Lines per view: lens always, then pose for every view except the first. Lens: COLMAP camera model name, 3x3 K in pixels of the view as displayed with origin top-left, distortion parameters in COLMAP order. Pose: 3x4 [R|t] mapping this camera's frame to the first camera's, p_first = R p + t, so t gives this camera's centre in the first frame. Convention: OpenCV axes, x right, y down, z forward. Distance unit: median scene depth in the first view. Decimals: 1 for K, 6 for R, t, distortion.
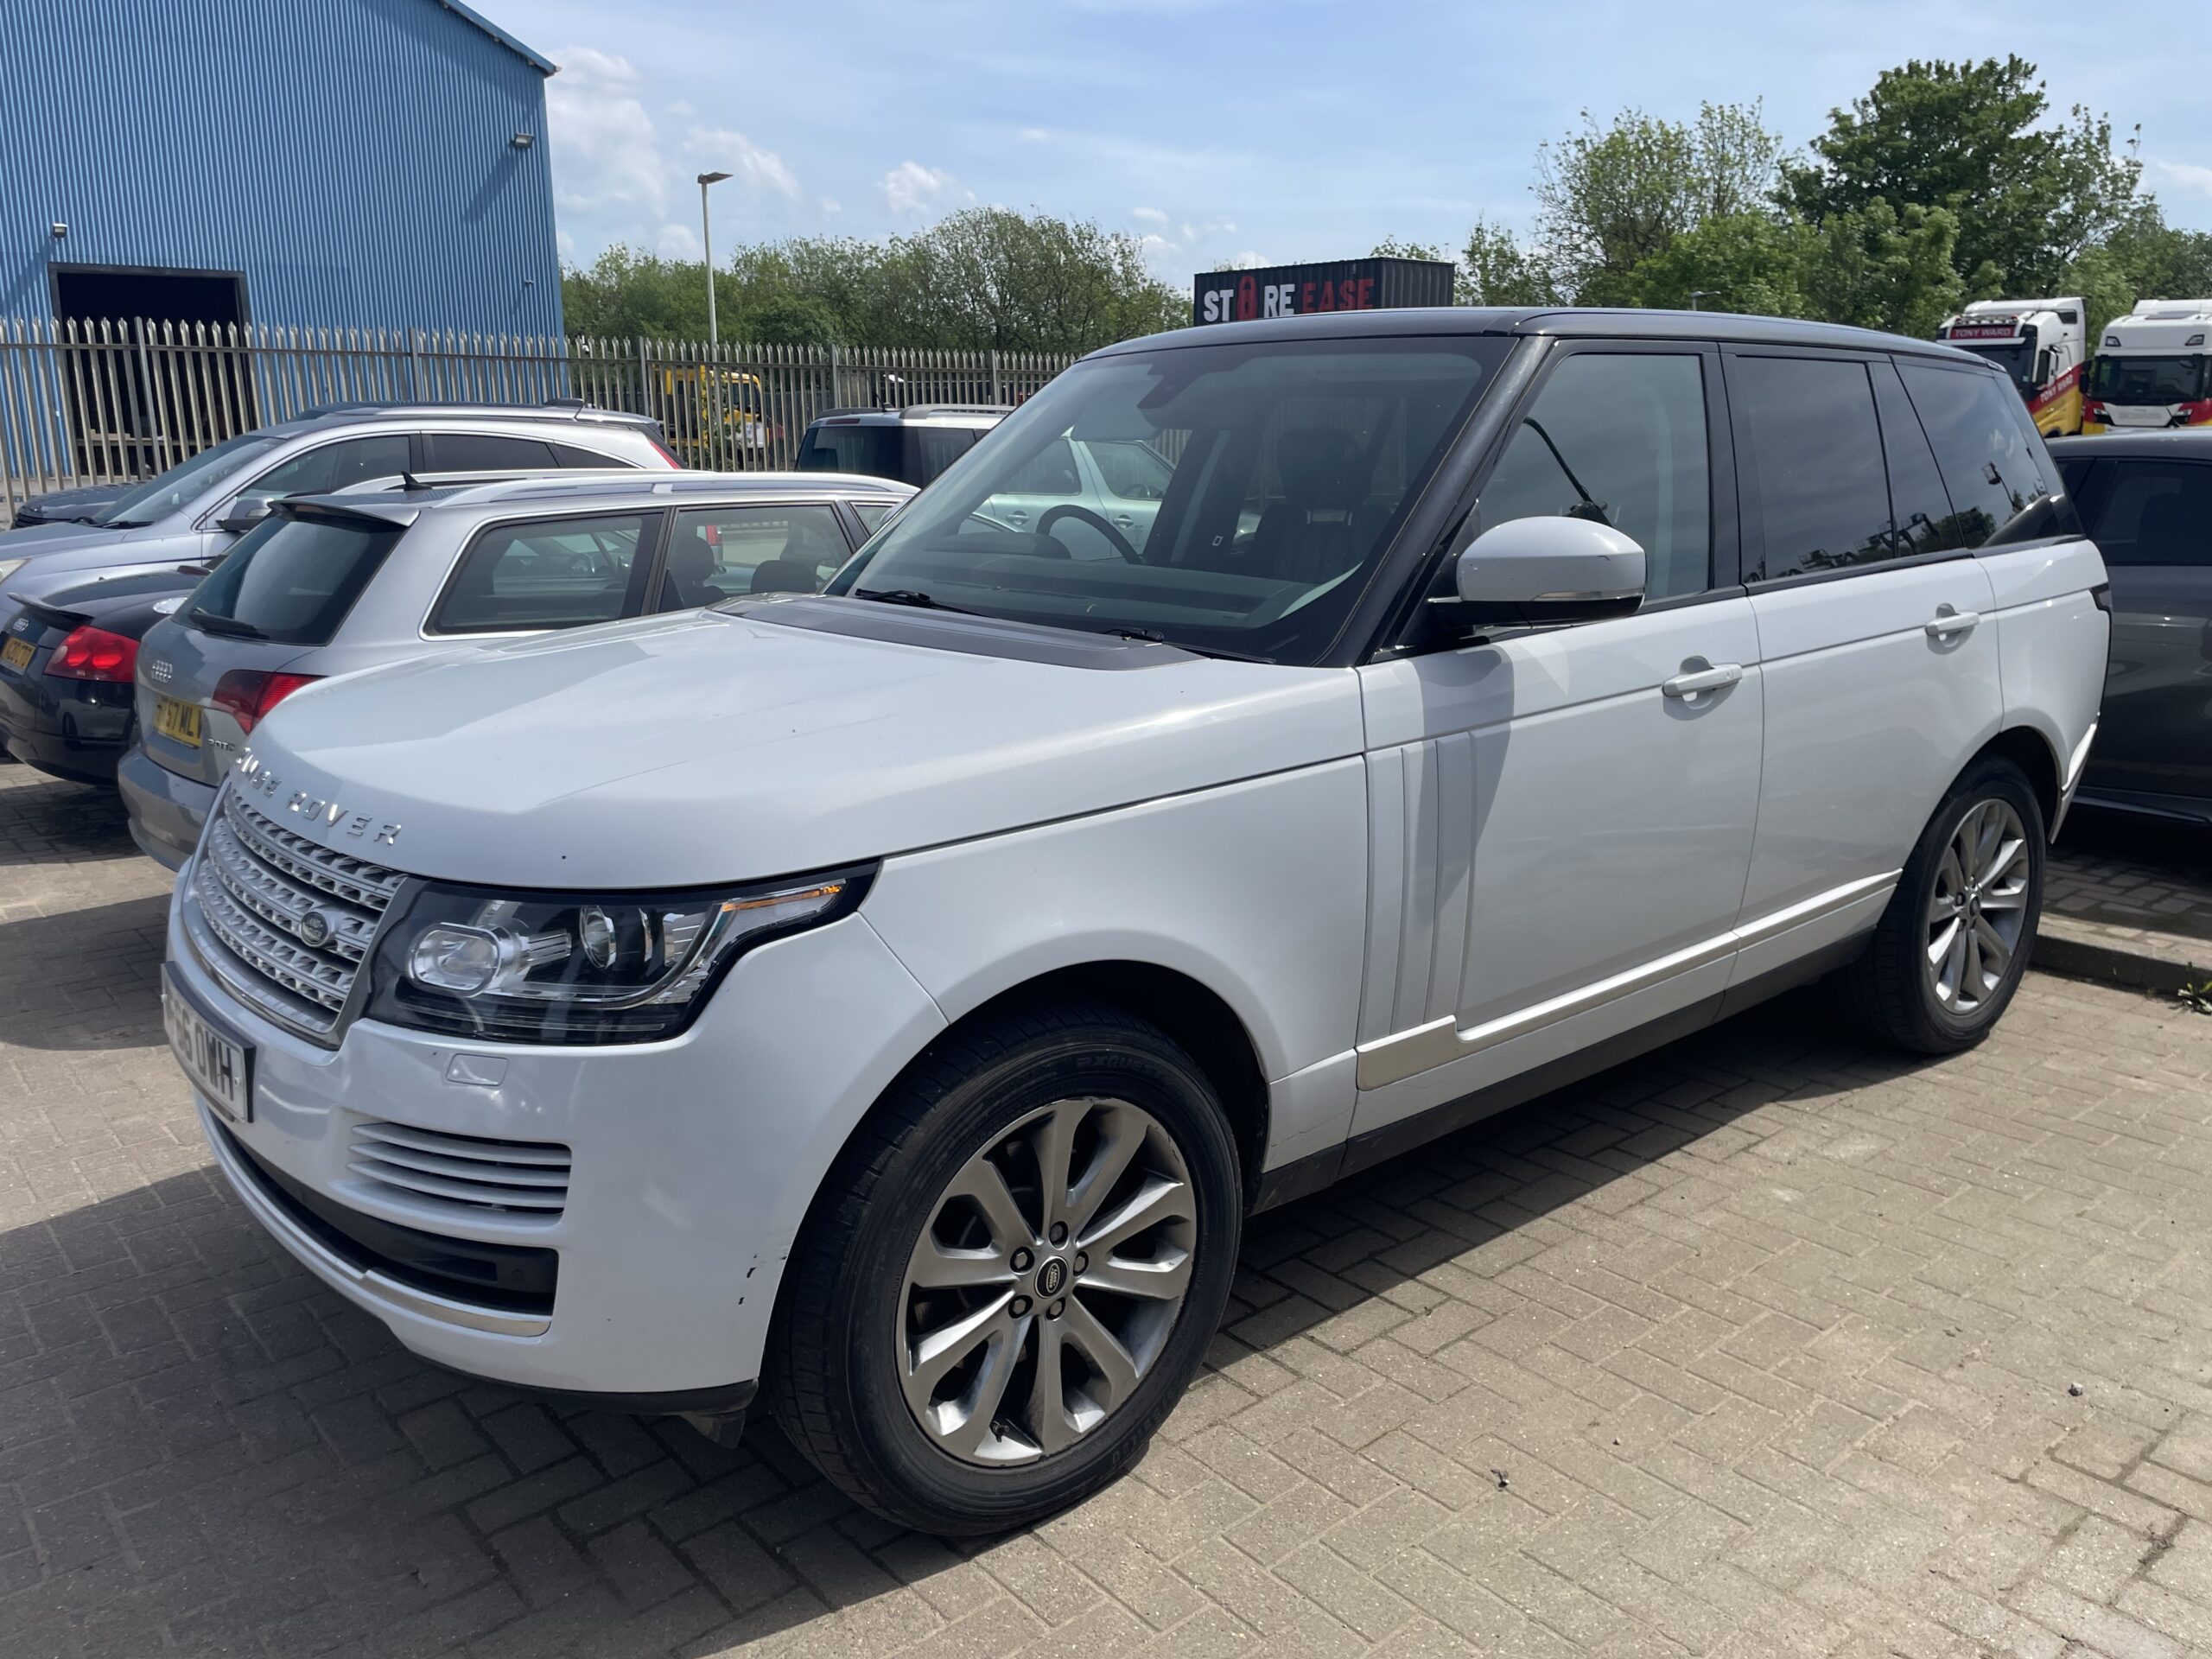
lens RADIAL K [[1719.2, 0, 1106.0], [0, 1719.2, 829.5], [0, 0, 1]] dist [0.044192, -0.067082]
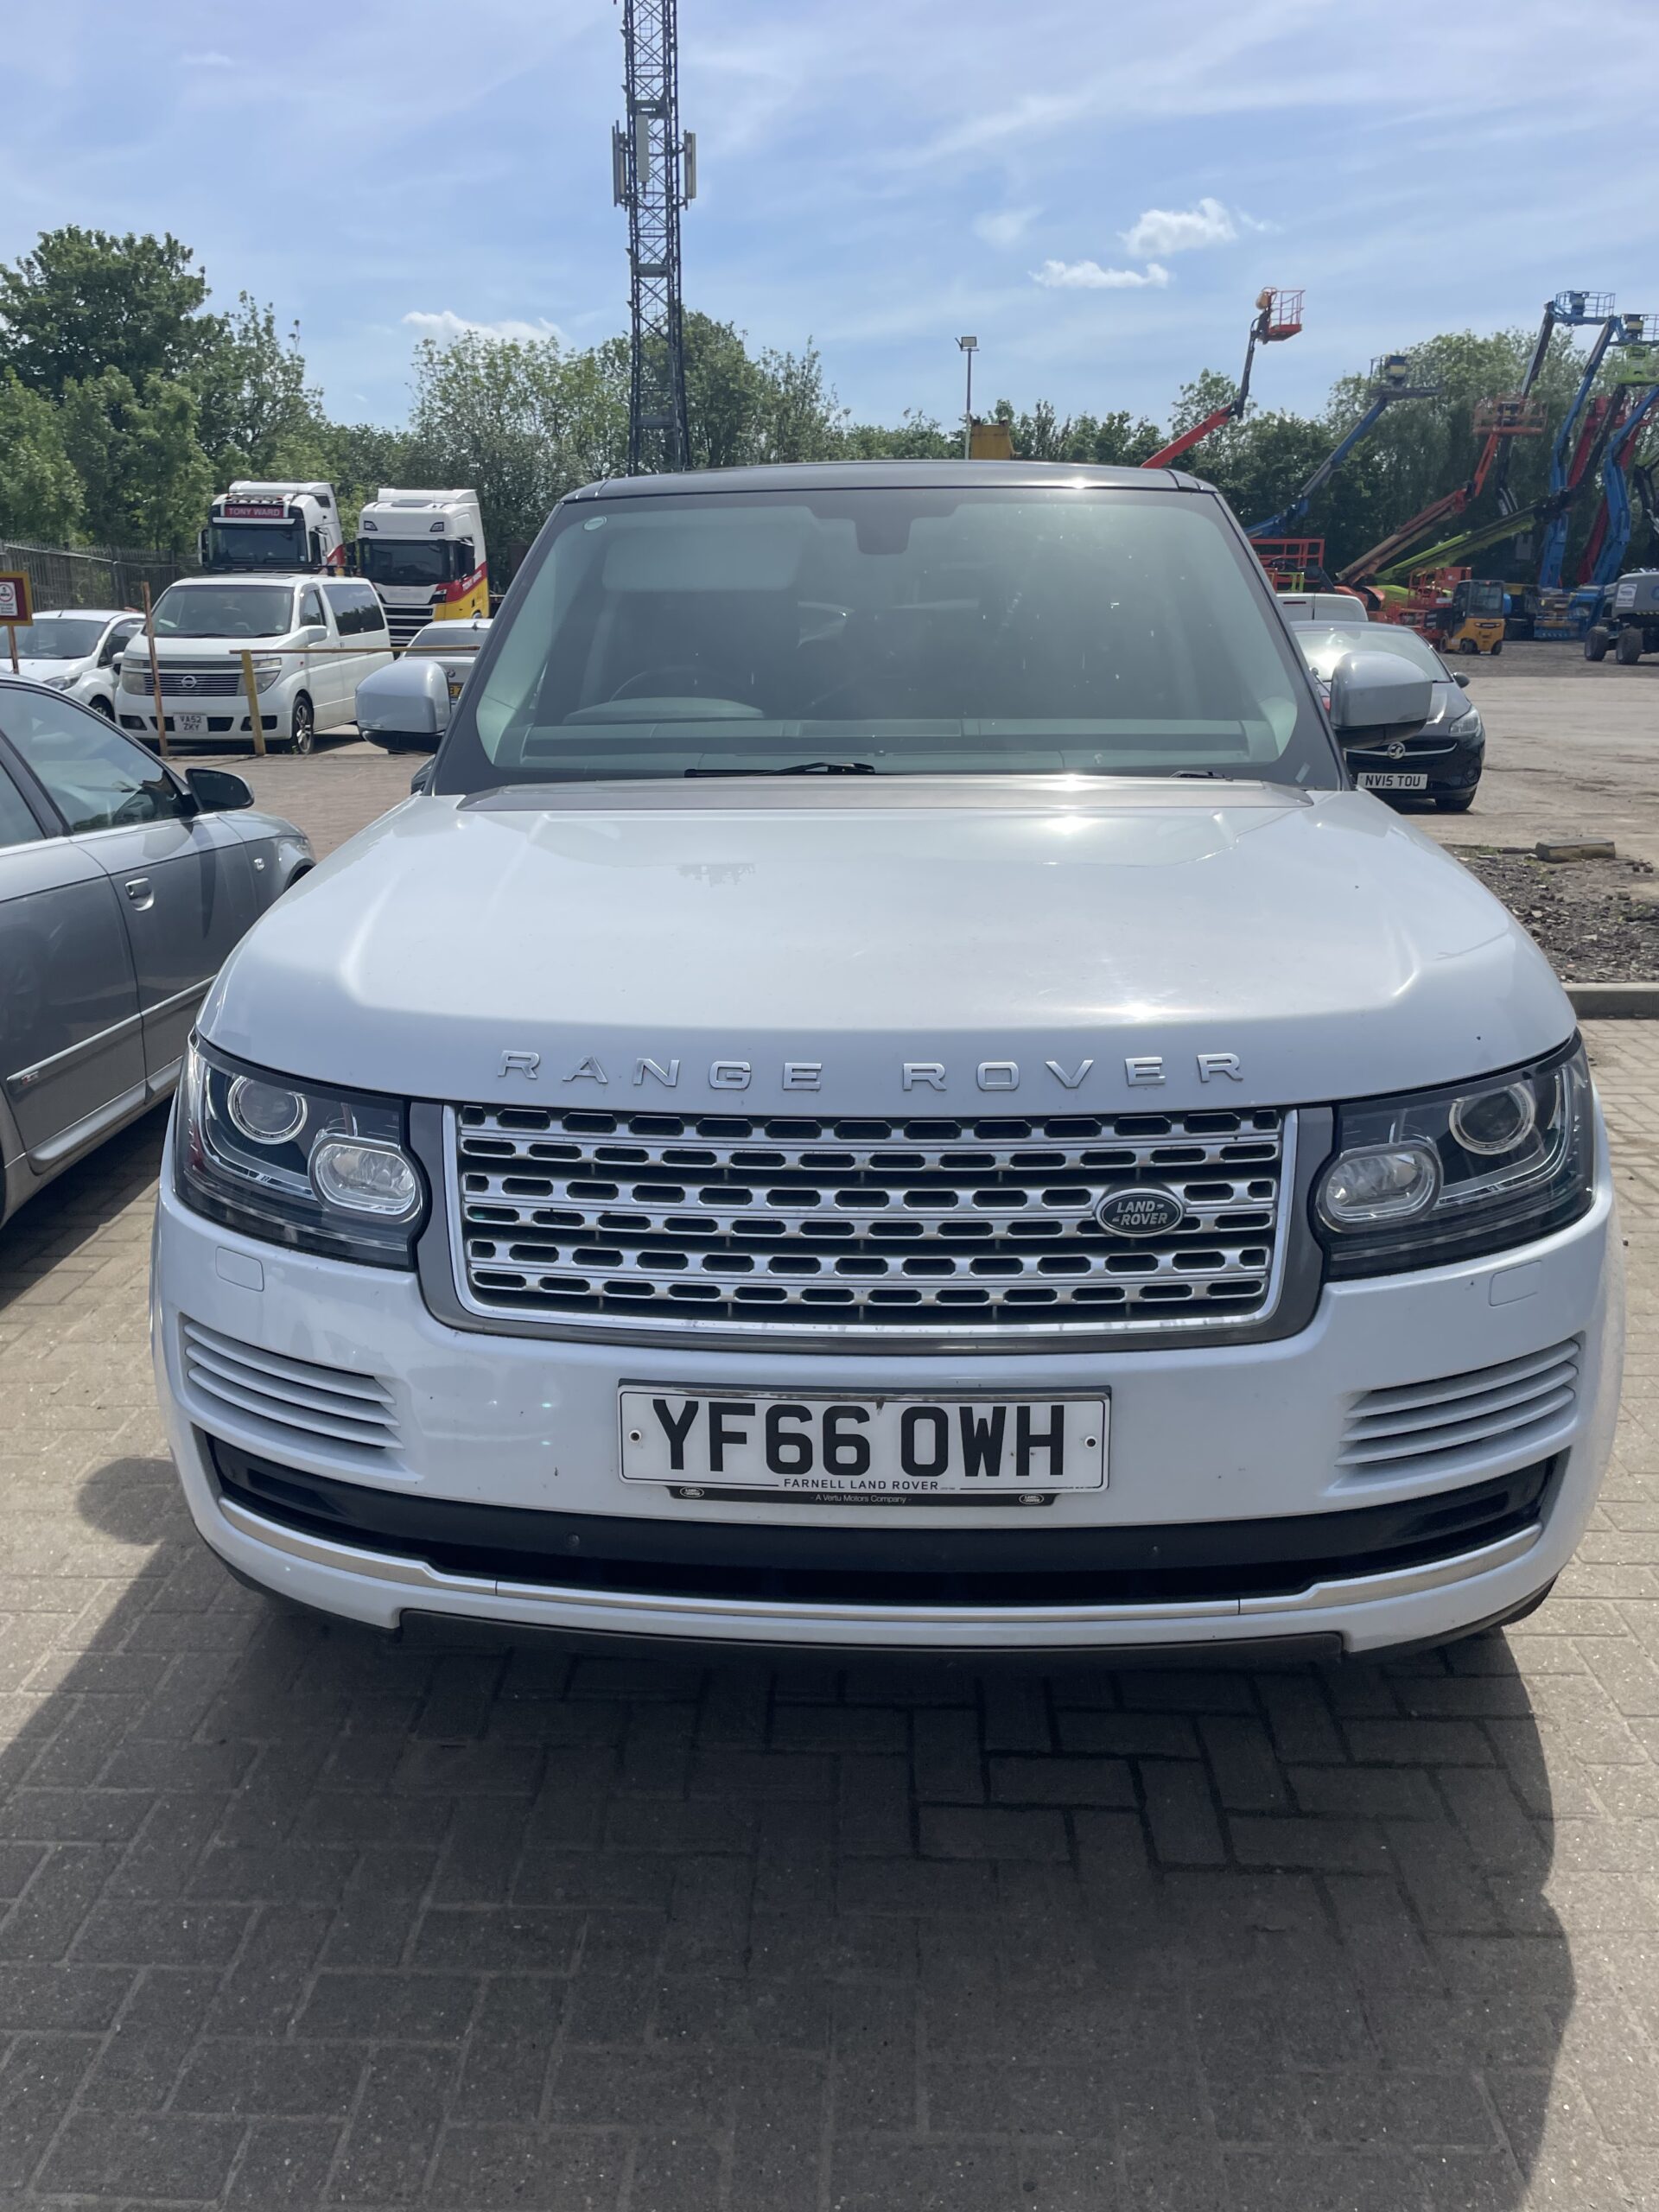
lens RADIAL K [[1719.2, 0, 829.5], [0, 1719.2, 1106.0], [0, 0, 1]] dist [0.044192, -0.067082]
pose [[0.653329, -0.205645, 0.728610, -0.093766], [0.166028, 0.977892, 0.127129, -0.010141], [-0.738645, 0.037913, 0.673028, 0.048556]]
